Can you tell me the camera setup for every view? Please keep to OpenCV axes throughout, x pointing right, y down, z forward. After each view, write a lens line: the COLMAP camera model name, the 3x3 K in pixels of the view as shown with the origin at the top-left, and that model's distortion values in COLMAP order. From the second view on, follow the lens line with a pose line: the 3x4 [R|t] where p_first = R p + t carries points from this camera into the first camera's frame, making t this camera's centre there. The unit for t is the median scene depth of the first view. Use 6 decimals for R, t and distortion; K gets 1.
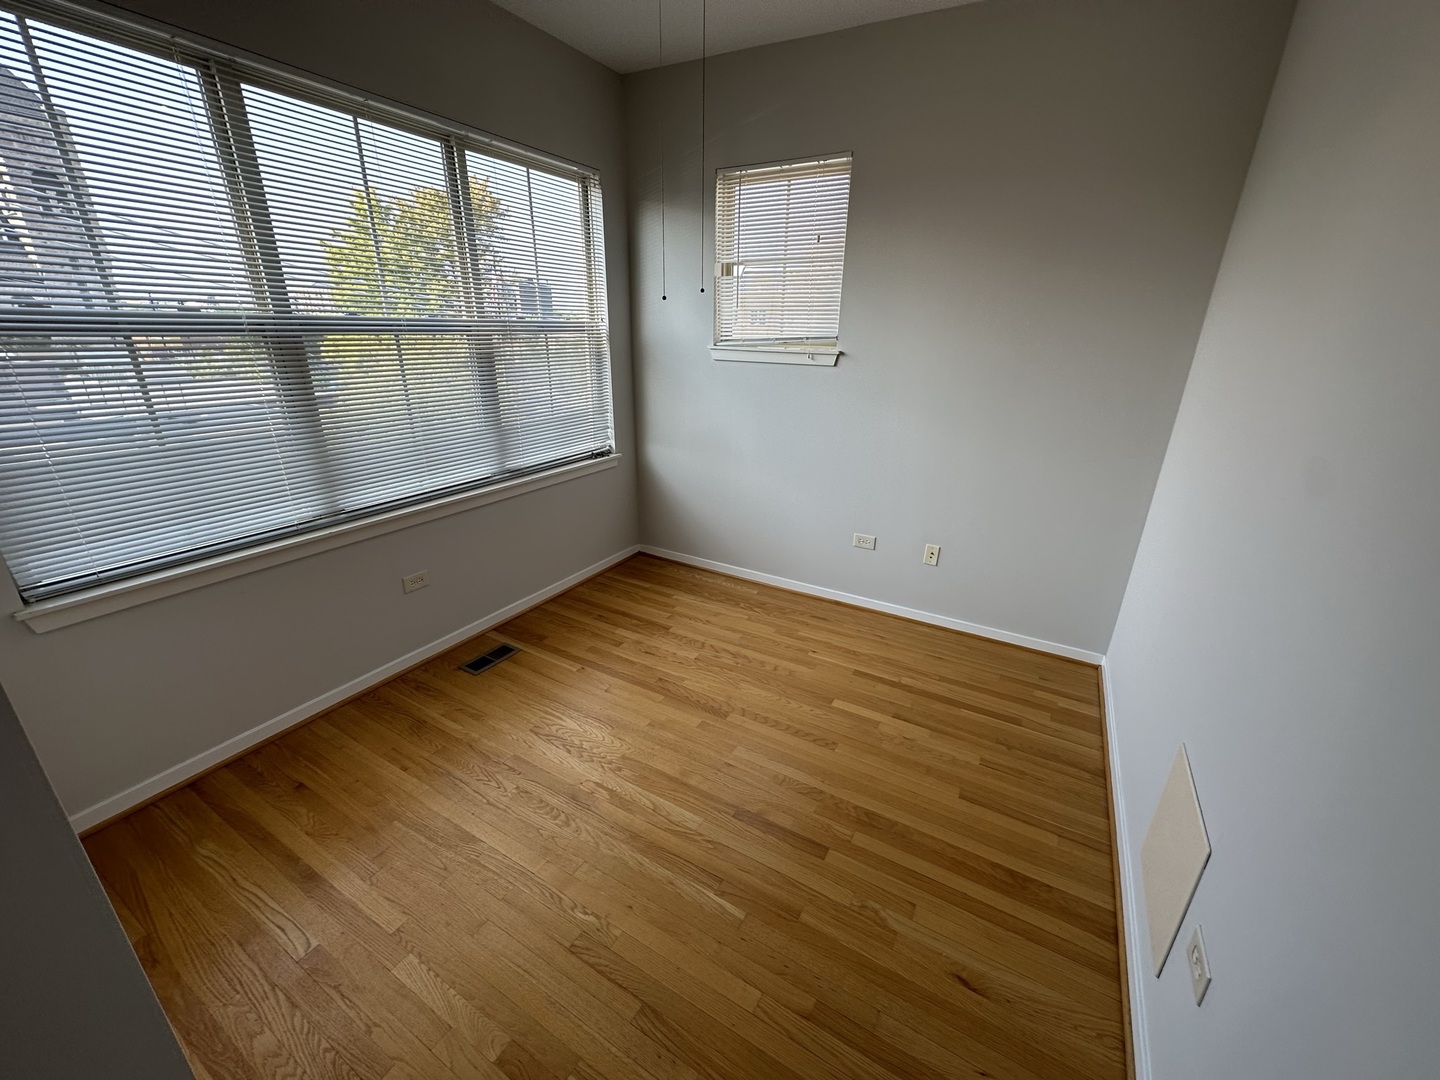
lens RADIAL K [[573.1, 0, 718.0], [0, 573.1, 540.2], [0, 0, 1]] dist [-0.001884, 0.000267]
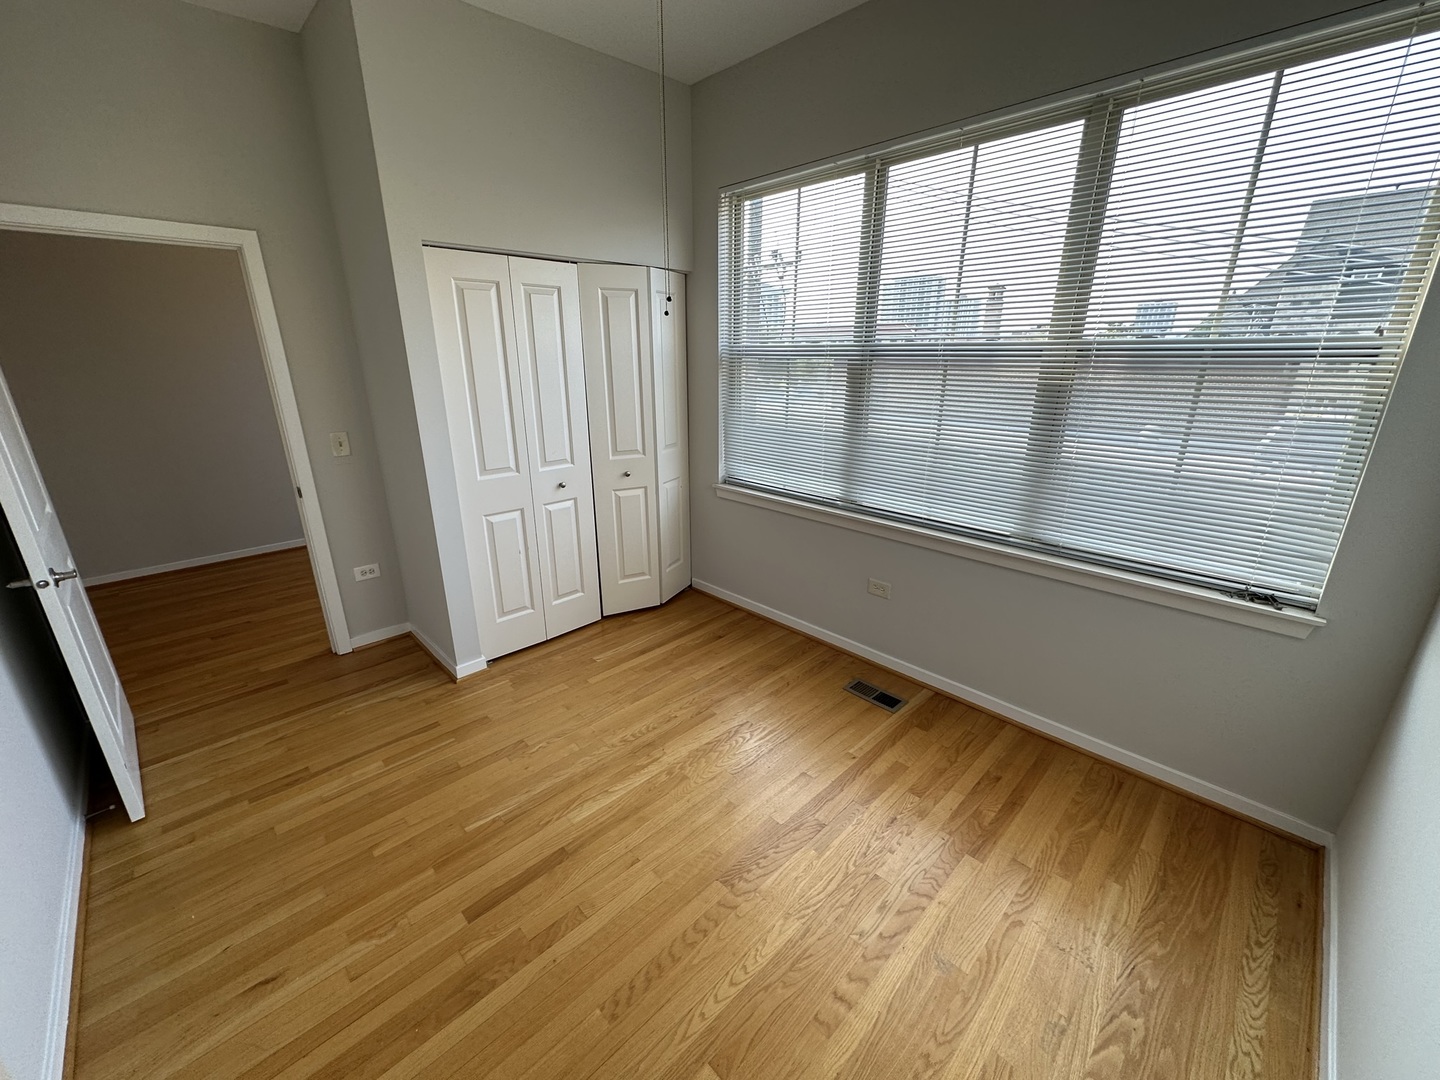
lens RADIAL K [[576.7, 0, 719.6], [0, 576.7, 536.9], [0, 0, 1]] dist [0.006705, -0.000257]
pose [[-0.261228, 0.287930, -0.921334, 0.524370], [-0.334220, 0.868457, 0.366168, -0.313282], [0.905570, 0.403582, -0.130633, 0.857546]]
